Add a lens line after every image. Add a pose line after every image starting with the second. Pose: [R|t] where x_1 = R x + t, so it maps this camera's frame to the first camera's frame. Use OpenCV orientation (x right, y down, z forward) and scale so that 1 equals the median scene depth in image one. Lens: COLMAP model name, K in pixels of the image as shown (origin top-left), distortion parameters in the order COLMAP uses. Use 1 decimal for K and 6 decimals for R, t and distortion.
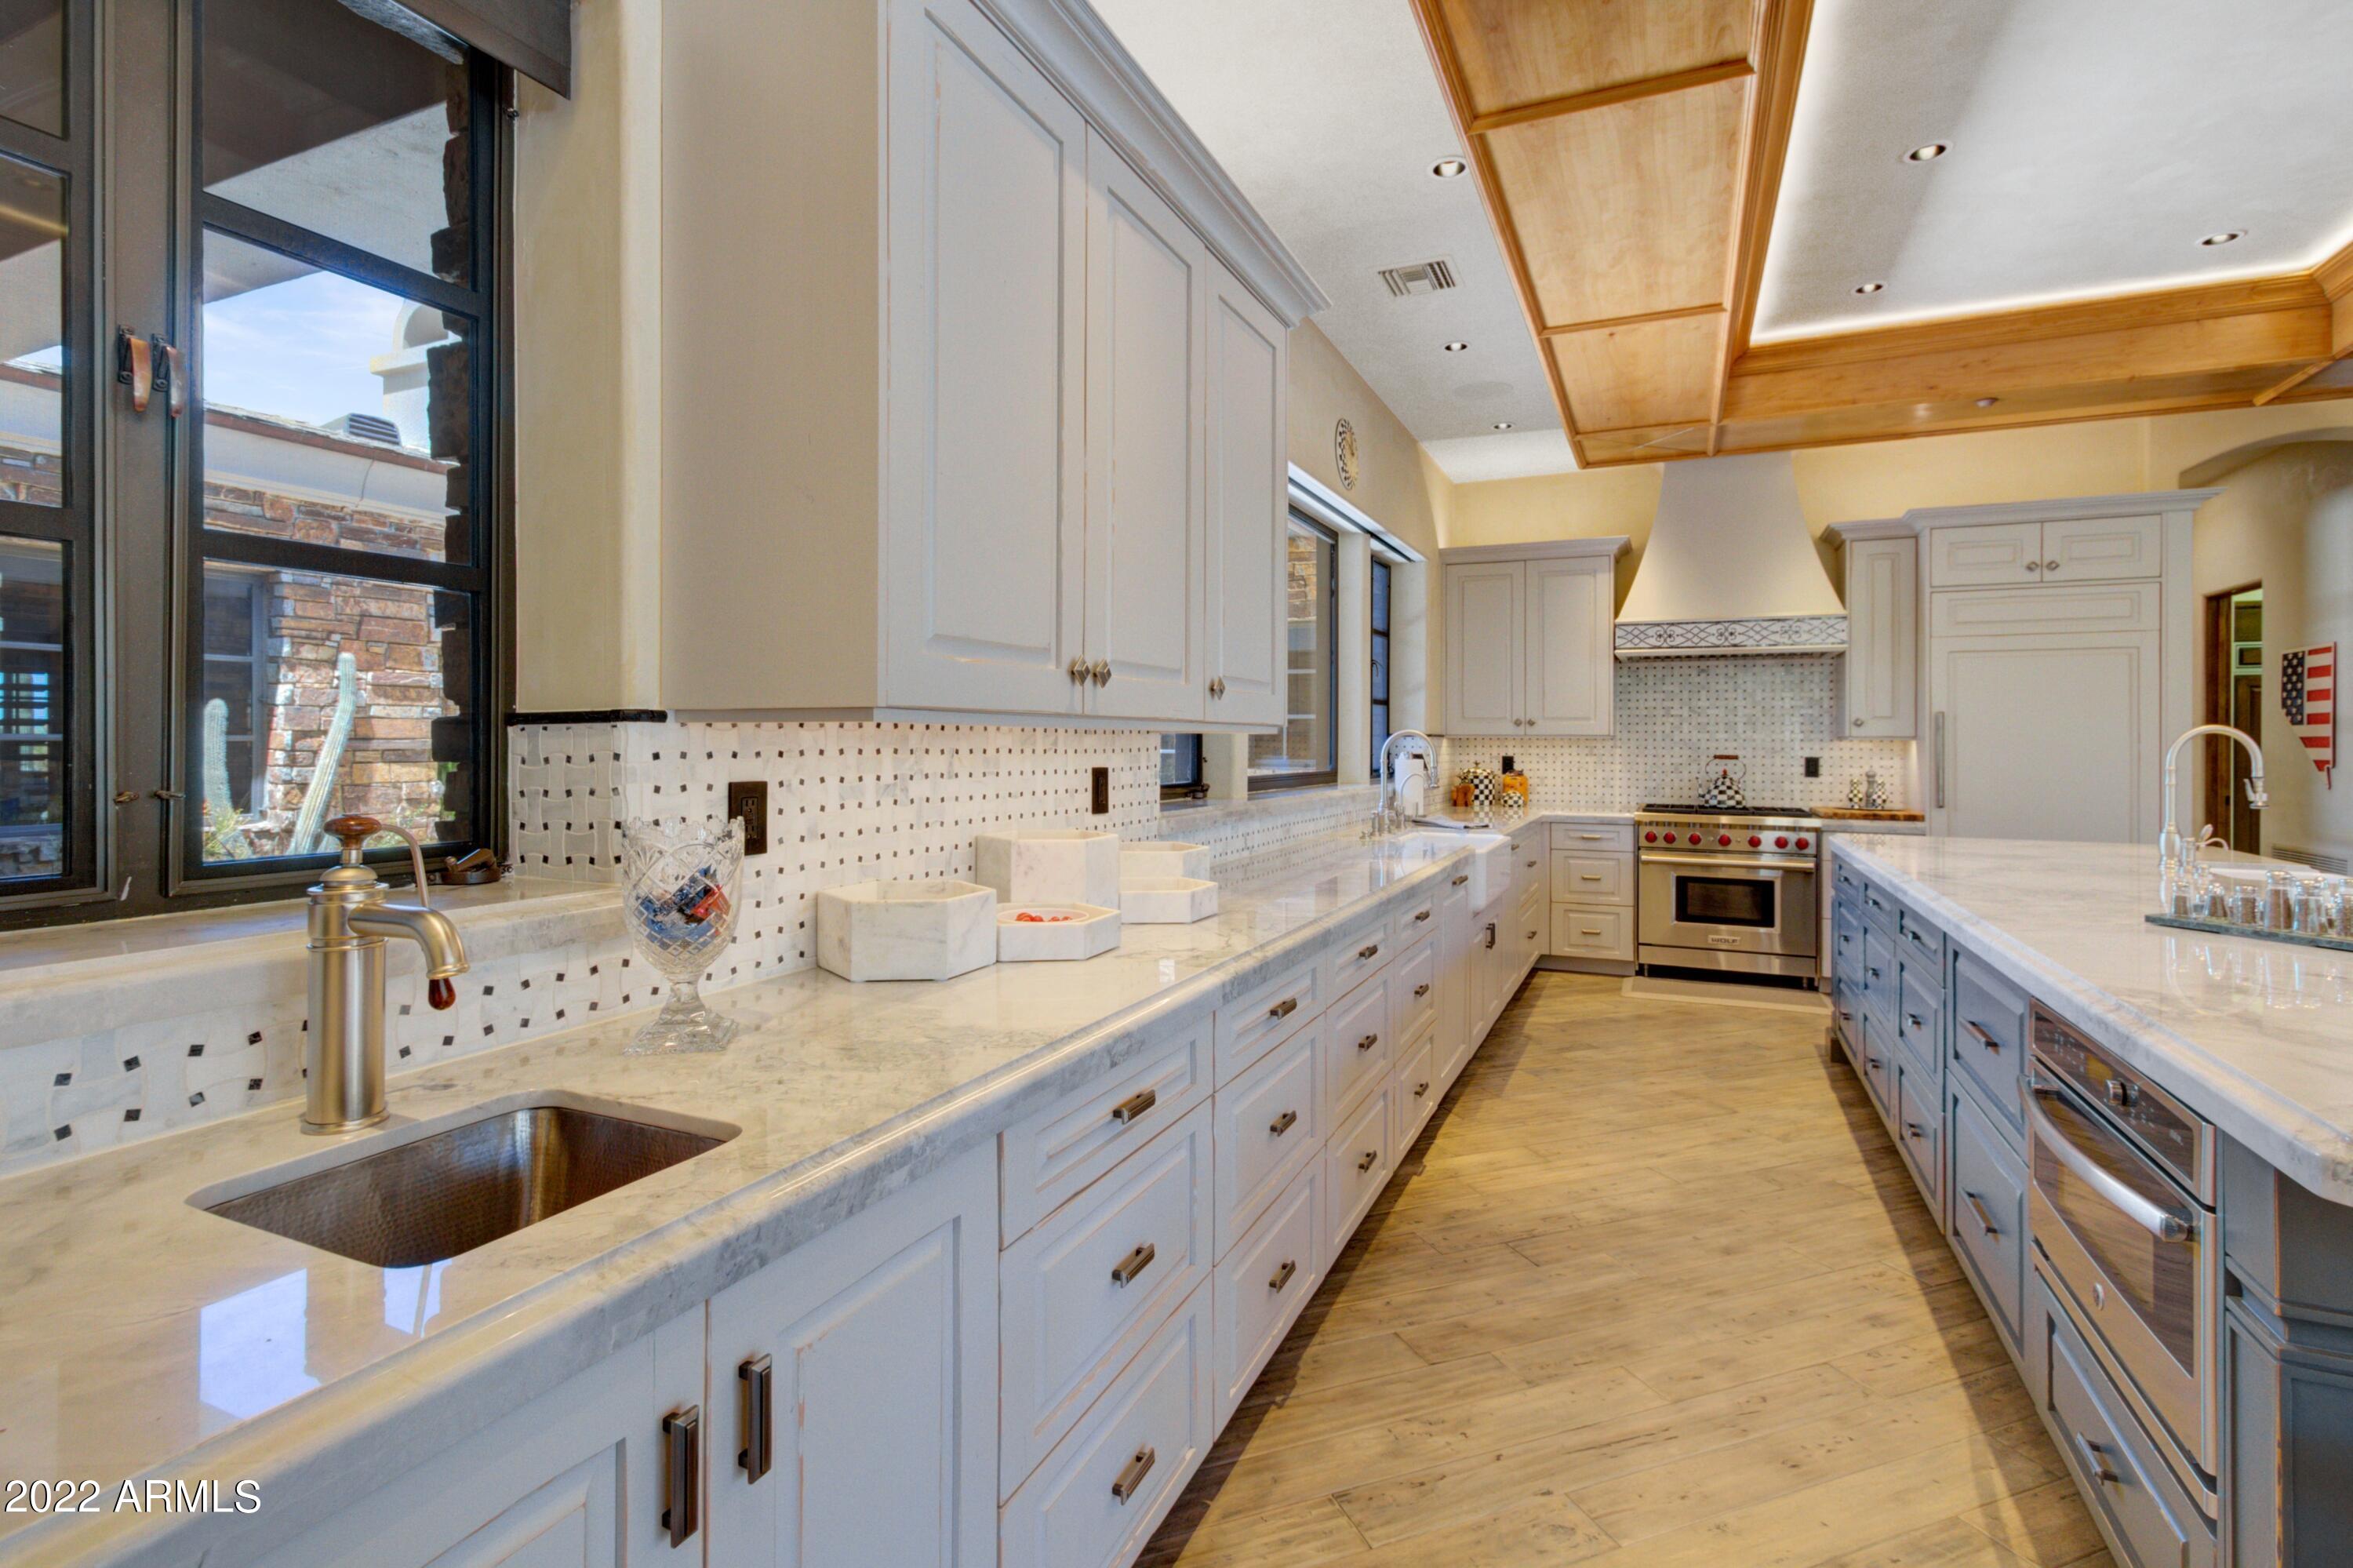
lens RADIAL K [[1076.6, 0, 1133.2], [0, 1076.6, 745.1], [0, 0, 1]] dist [0.001229, 0.004144]
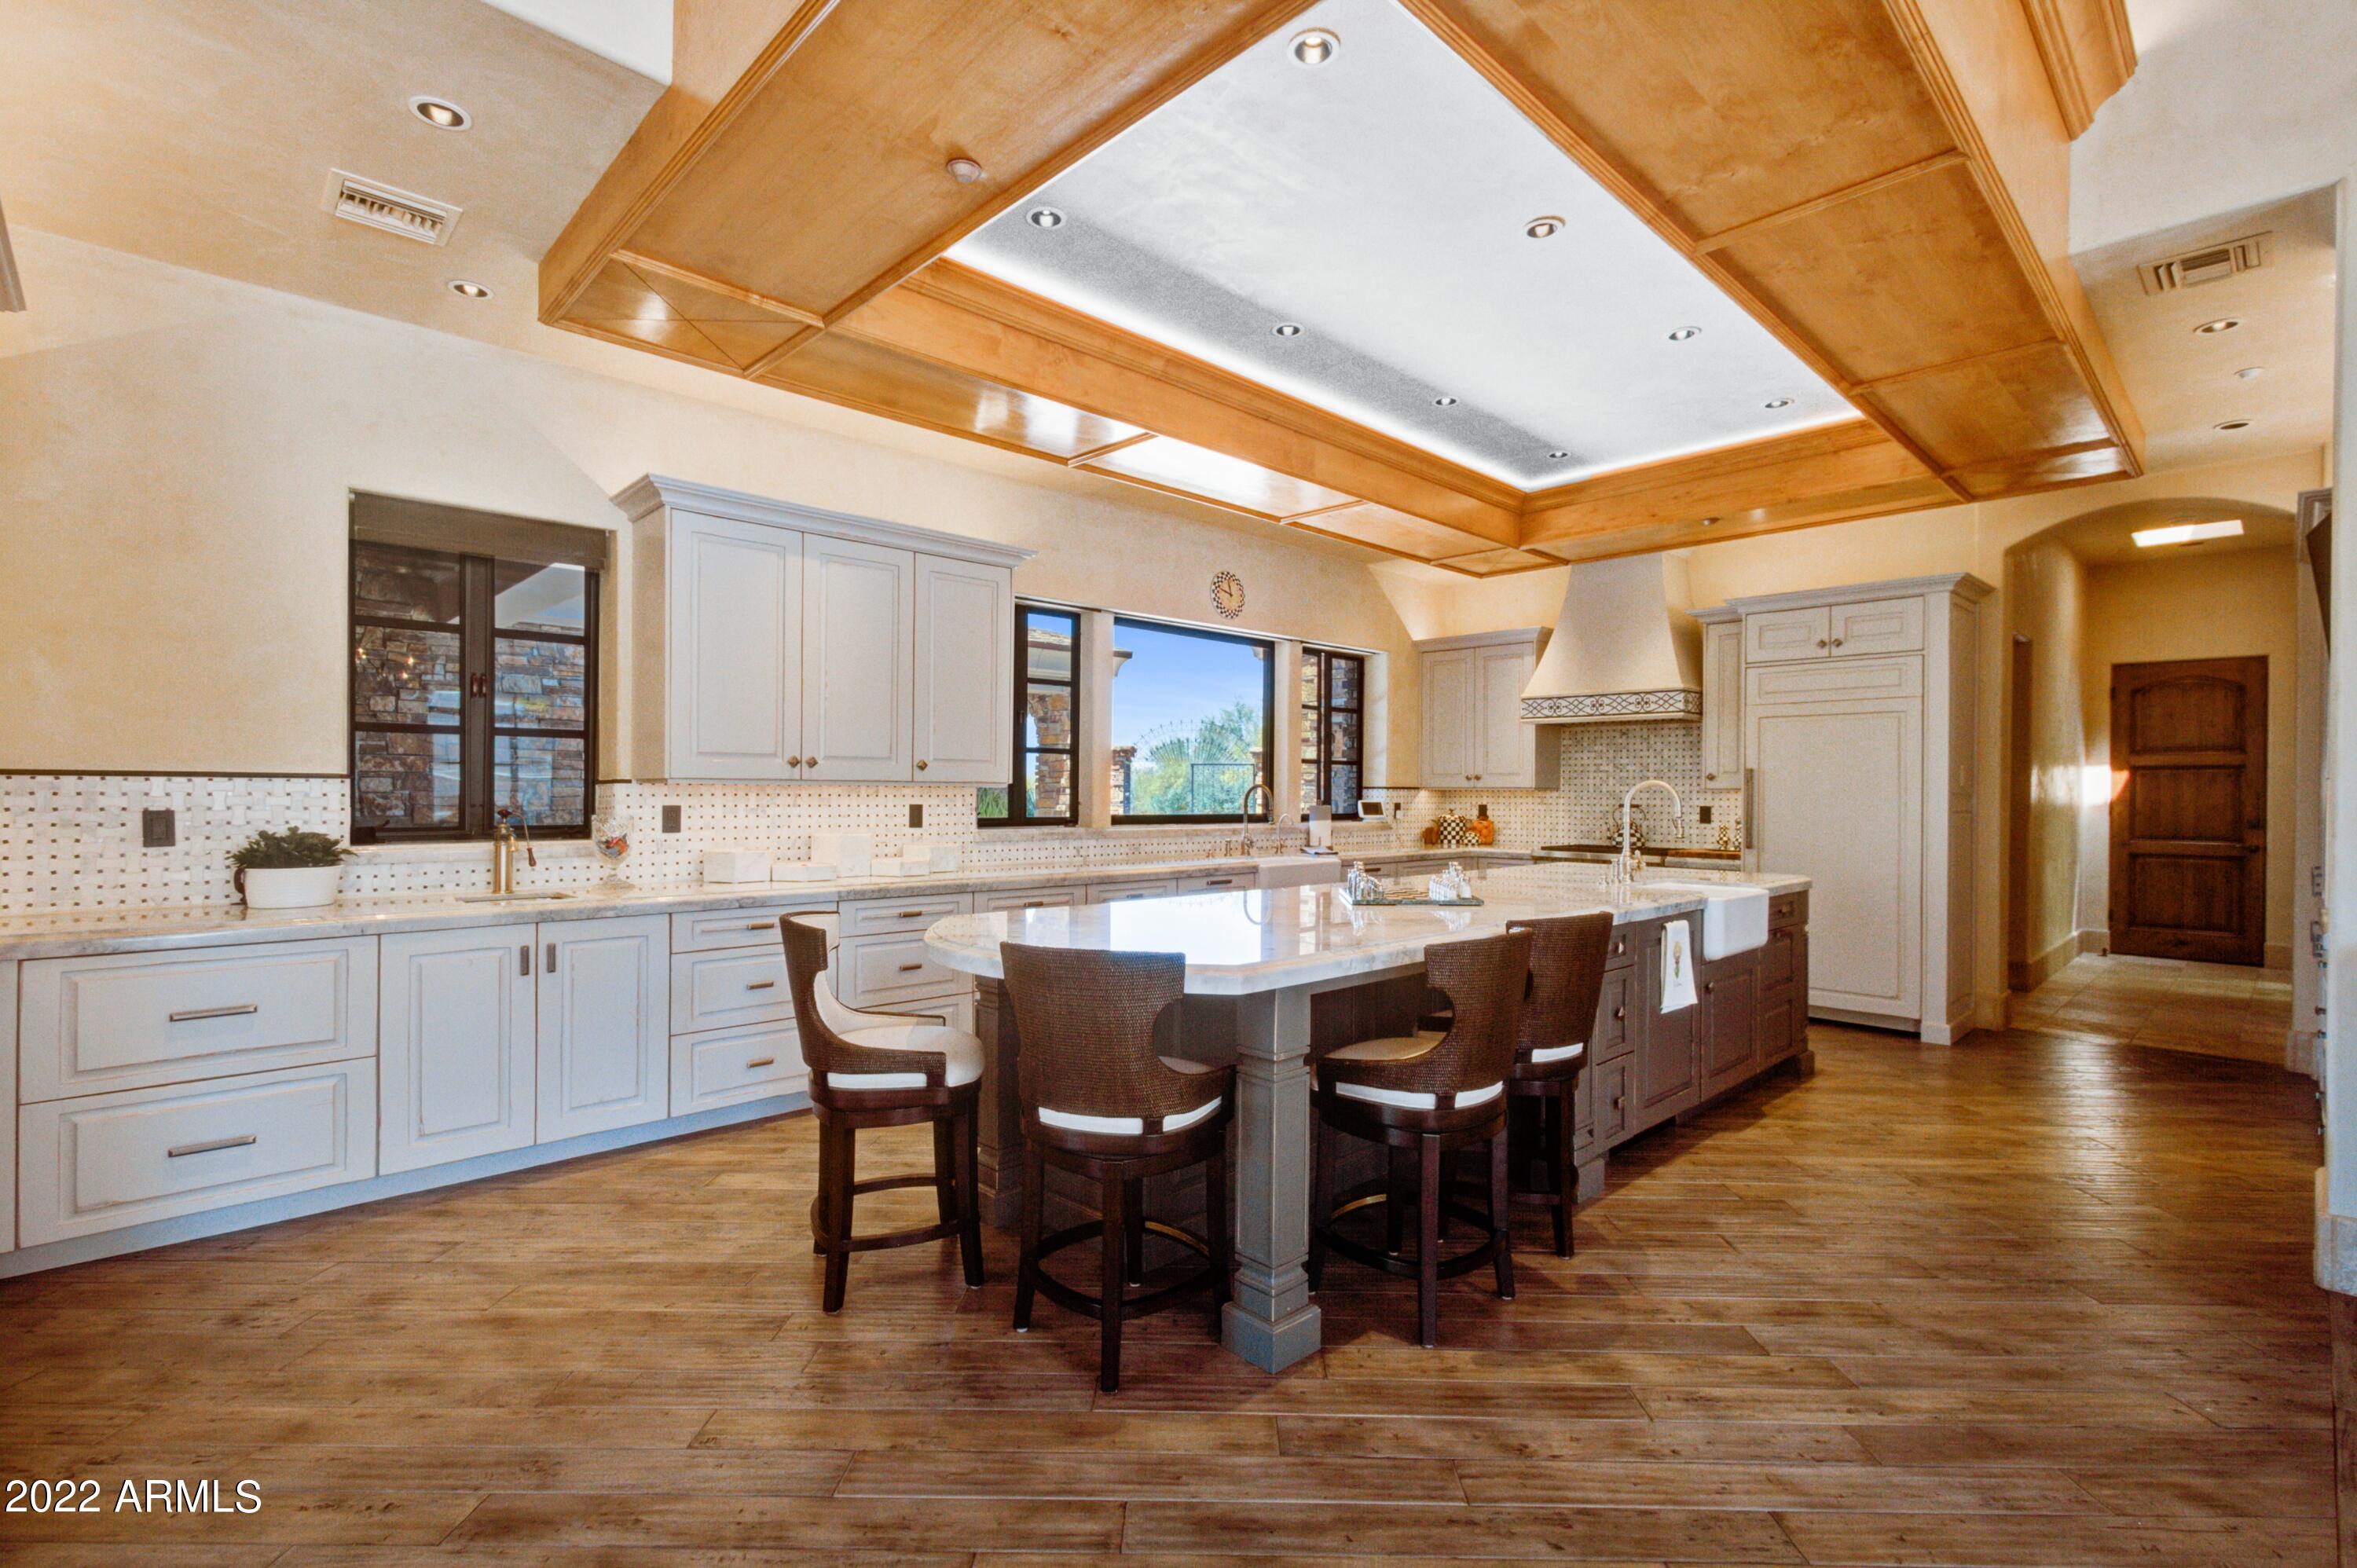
lens RADIAL K [[1078.4, 0, 1188.5], [0, 1078.4, 790.4], [0, 0, 1]] dist [0.001229, 0.004144]
pose [[0.929247, 0.000060, -0.369459, 0.634110], [-0.002599, 0.999976, -0.006374, 0.003609], [0.369450, 0.006884, 0.929225, -0.353402]]
